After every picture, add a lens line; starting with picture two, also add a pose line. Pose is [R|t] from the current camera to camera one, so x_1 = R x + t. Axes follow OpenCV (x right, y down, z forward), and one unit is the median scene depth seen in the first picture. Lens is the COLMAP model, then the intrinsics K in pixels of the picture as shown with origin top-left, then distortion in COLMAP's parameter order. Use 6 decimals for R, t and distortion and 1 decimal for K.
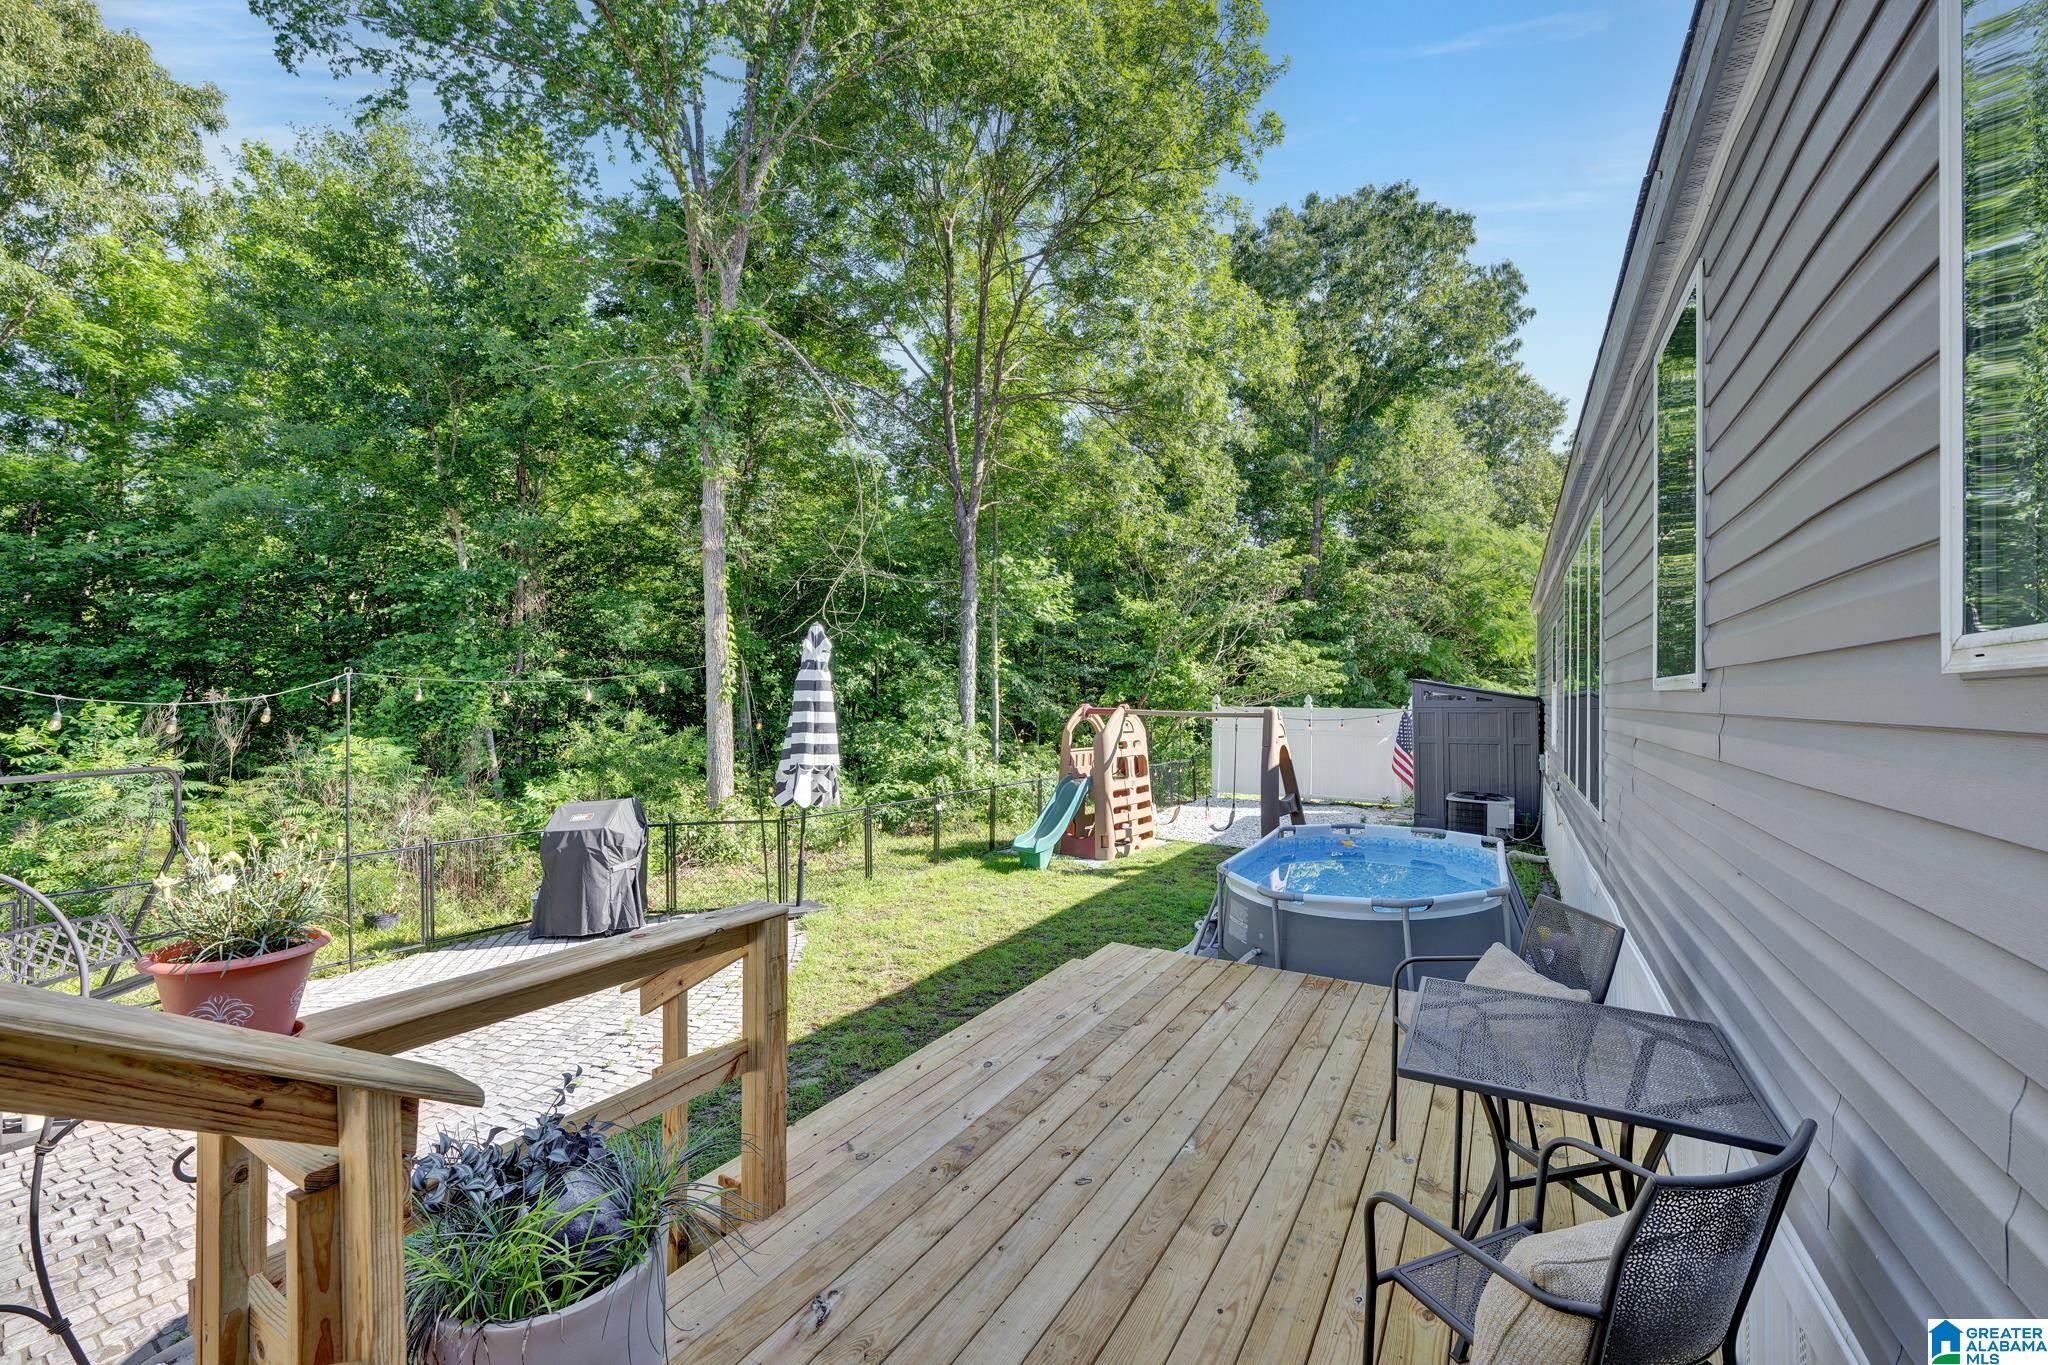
lens RADIAL K [[806.6, 0, 1025.3], [0, 806.6, 694.2], [0, 0, 1]] dist [-0.001191, 0.000298]
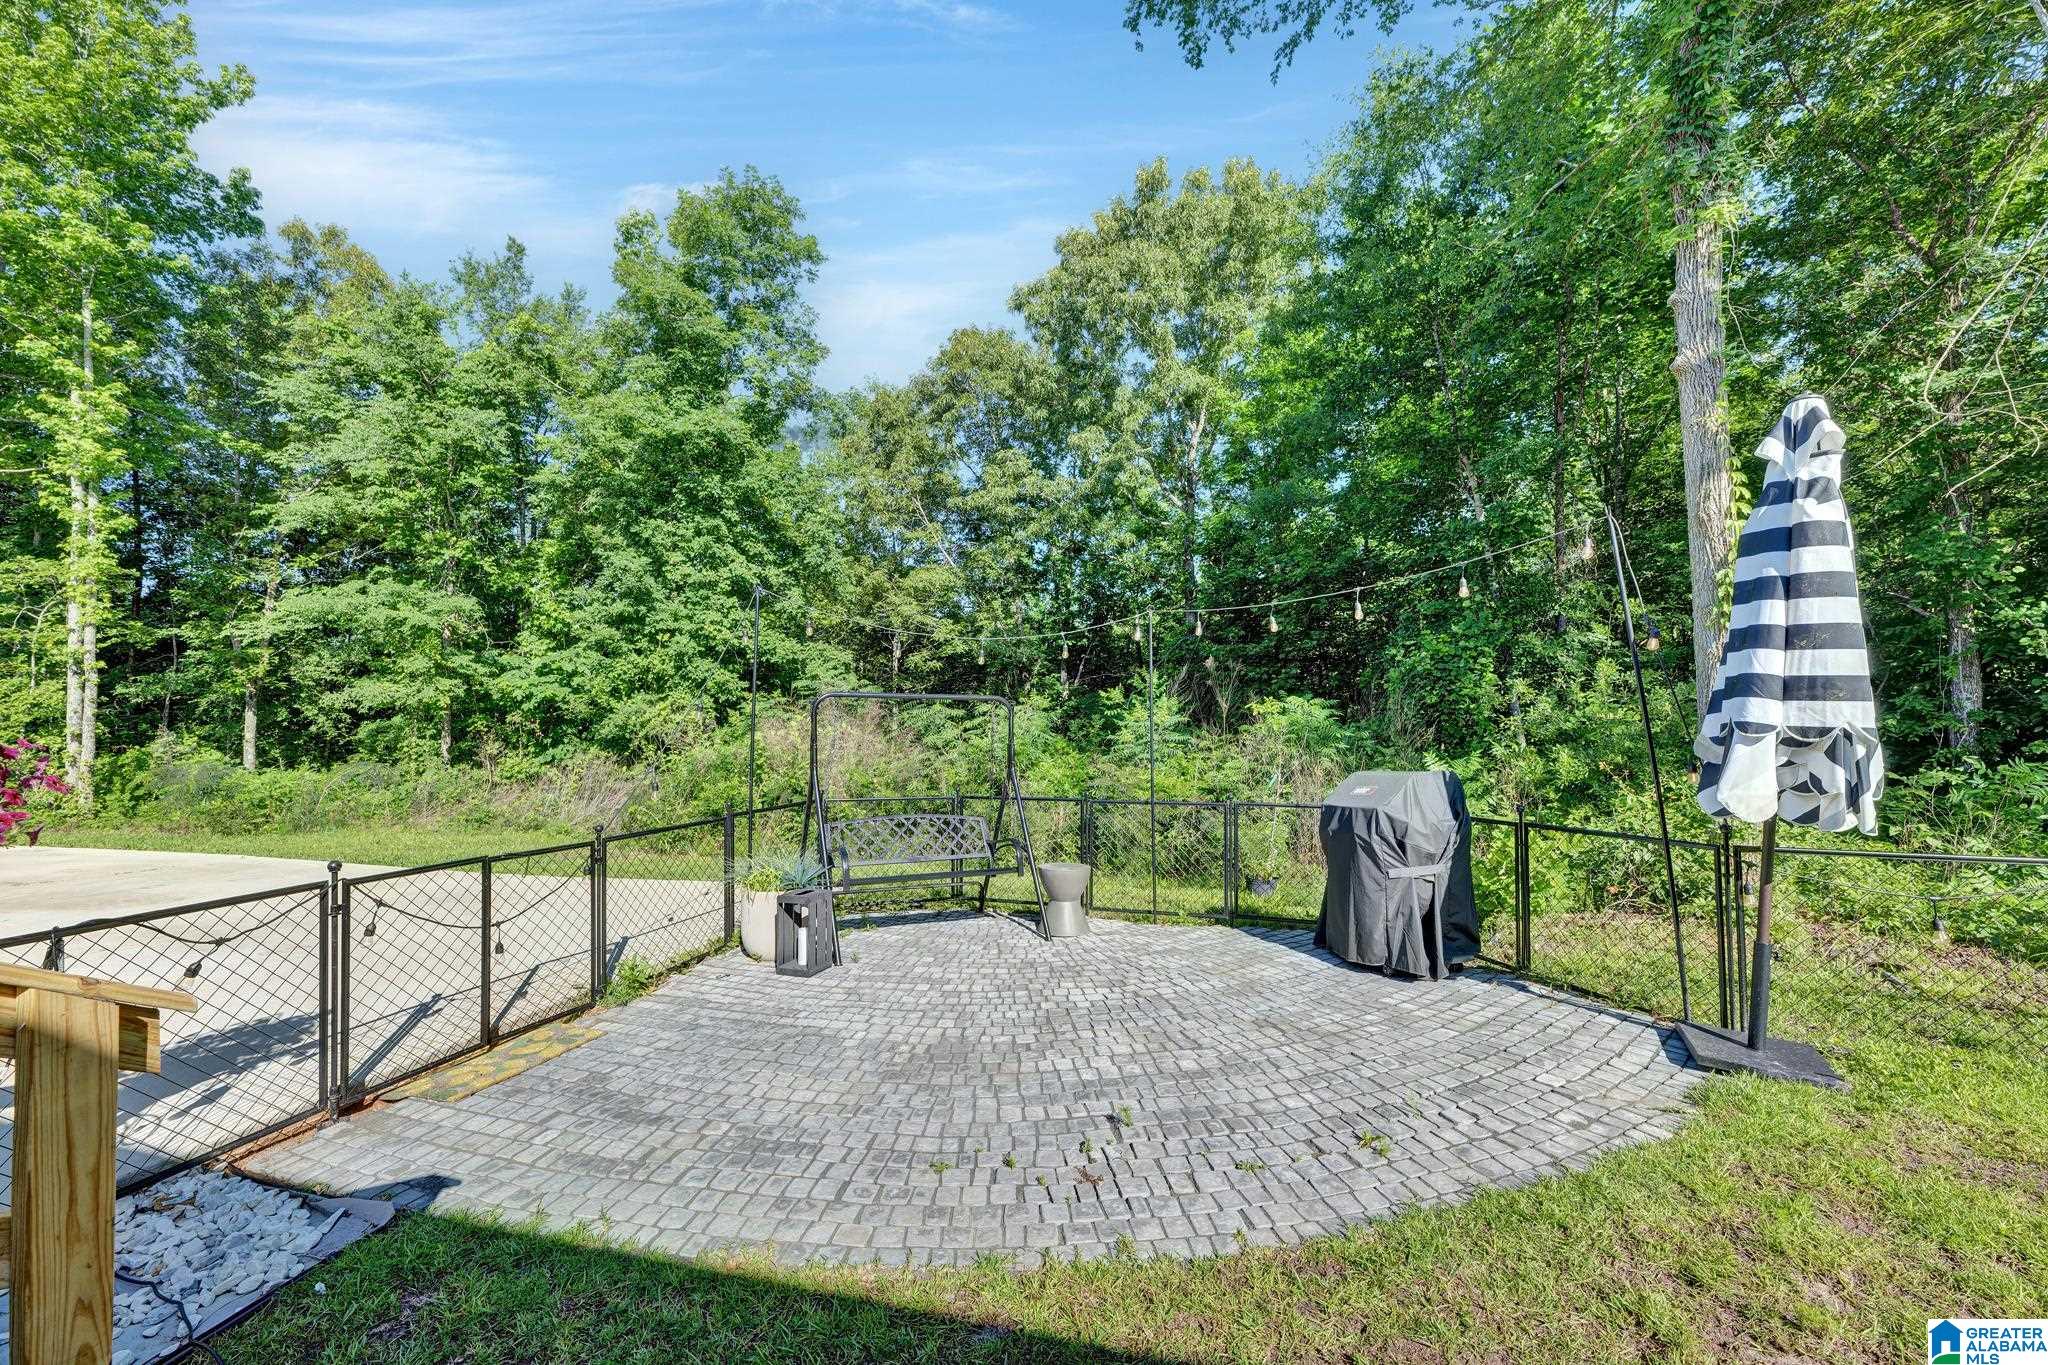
lens RADIAL K [[806.6, 0, 1026.8], [0, 806.6, 692.6], [0, 0, 1]] dist [-0.001191, 0.000298]
pose [[0.257945, -0.021629, -0.965918, 0.041411], [0.008365, 0.999762, -0.020153, 0.075517], [0.966123, -0.002881, 0.258064, 0.508158]]
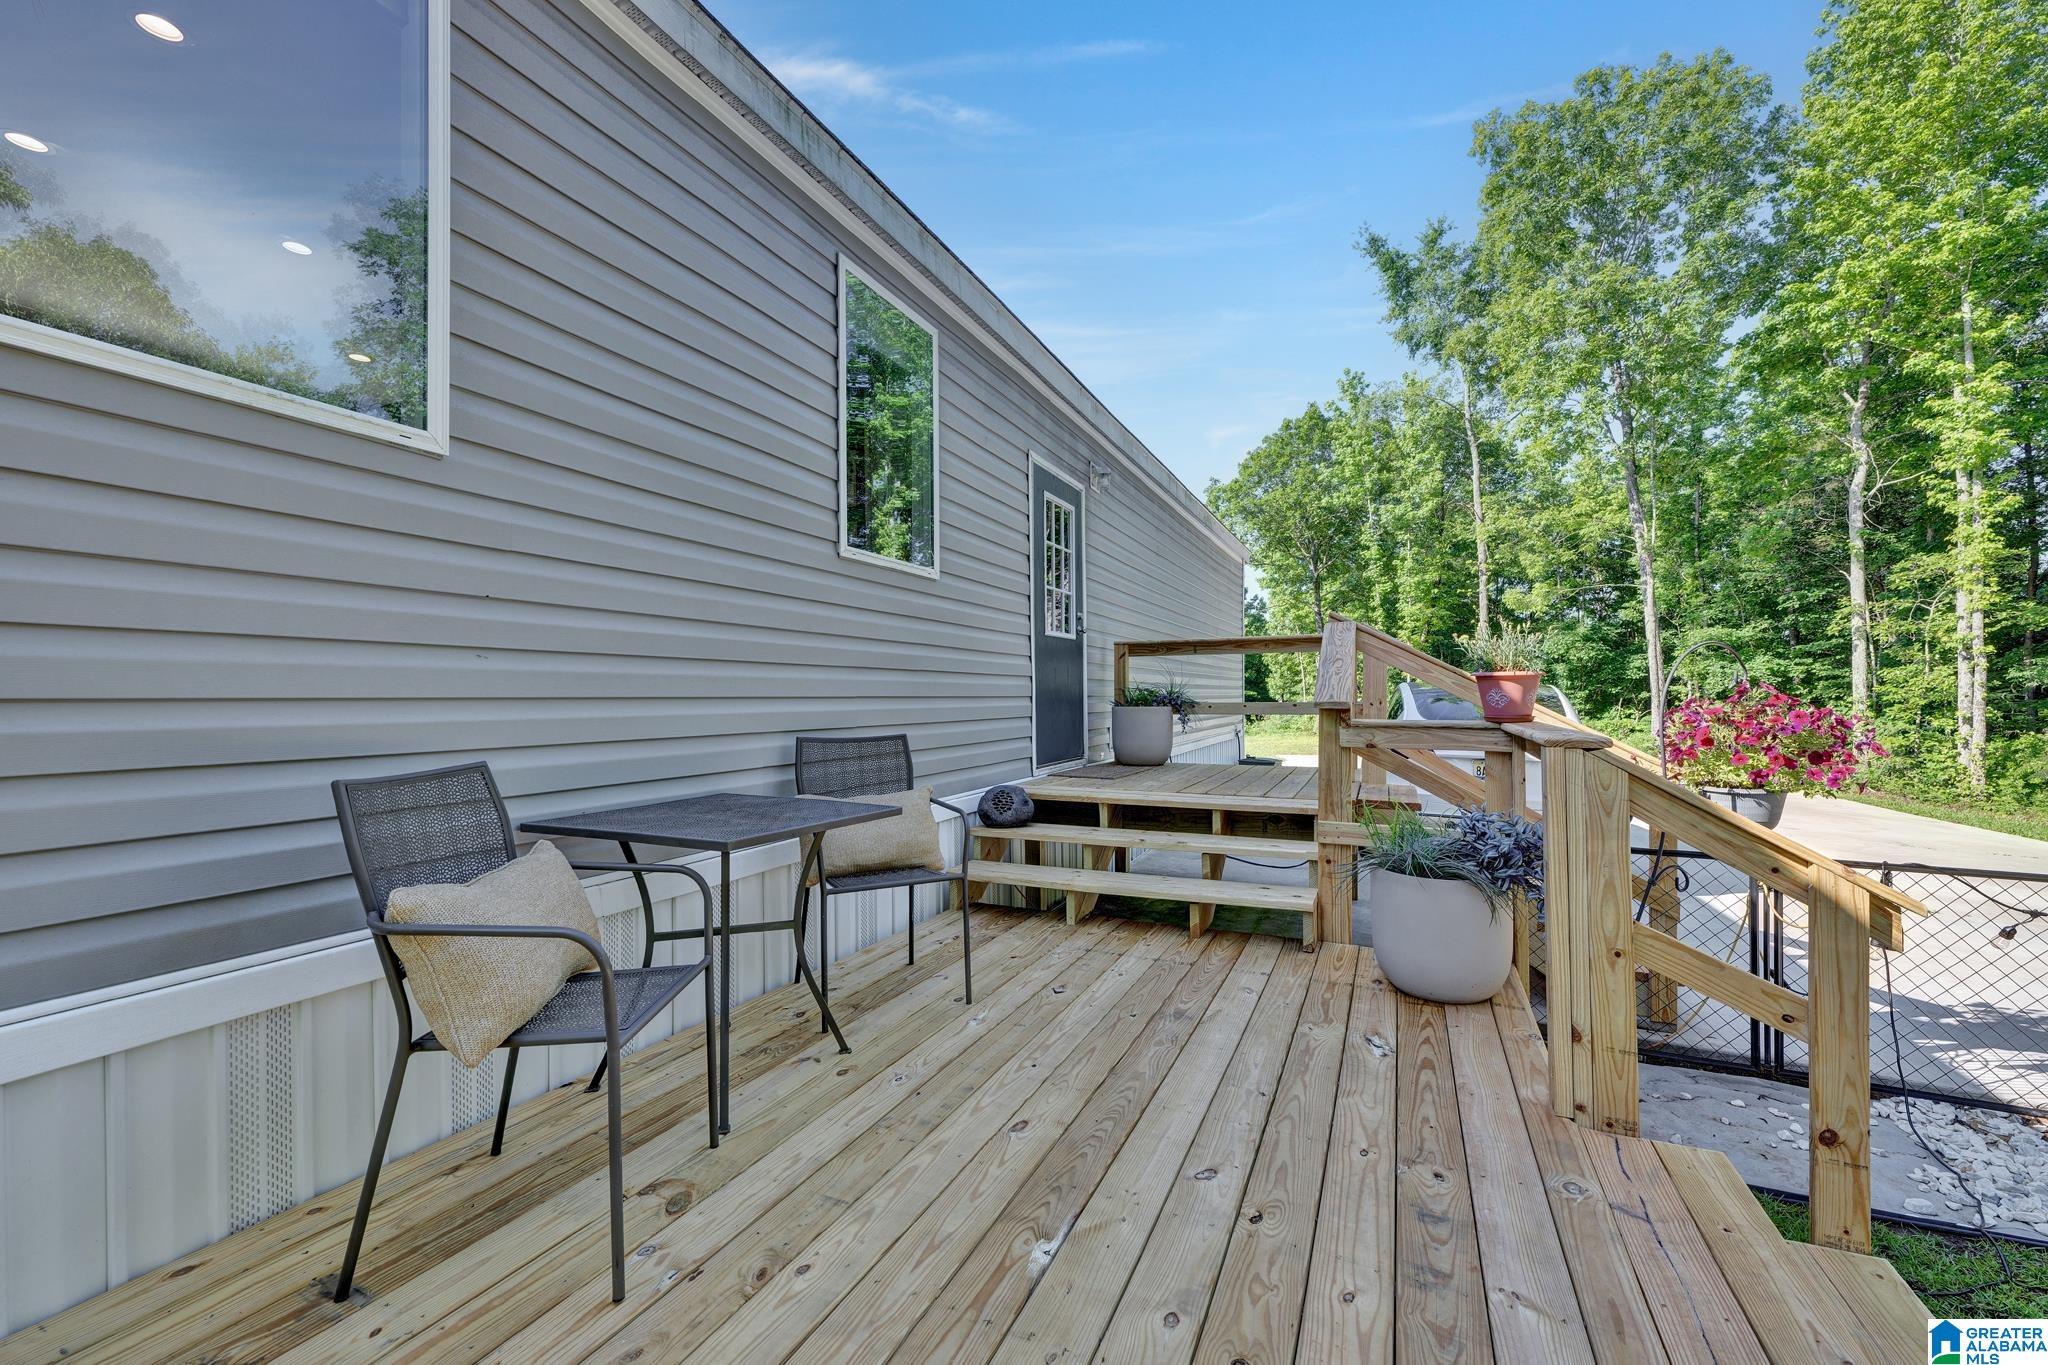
lens RADIAL K [[806.6, 0, 1022.0], [0, 806.6, 686.3], [0, 0, 1]] dist [-0.001191, 0.000298]
pose [[-0.995863, -0.004630, -0.090750, 0.240871], [-0.003345, 0.999892, -0.014310, 0.078625], [0.090806, -0.013947, -0.995771, 0.749165]]
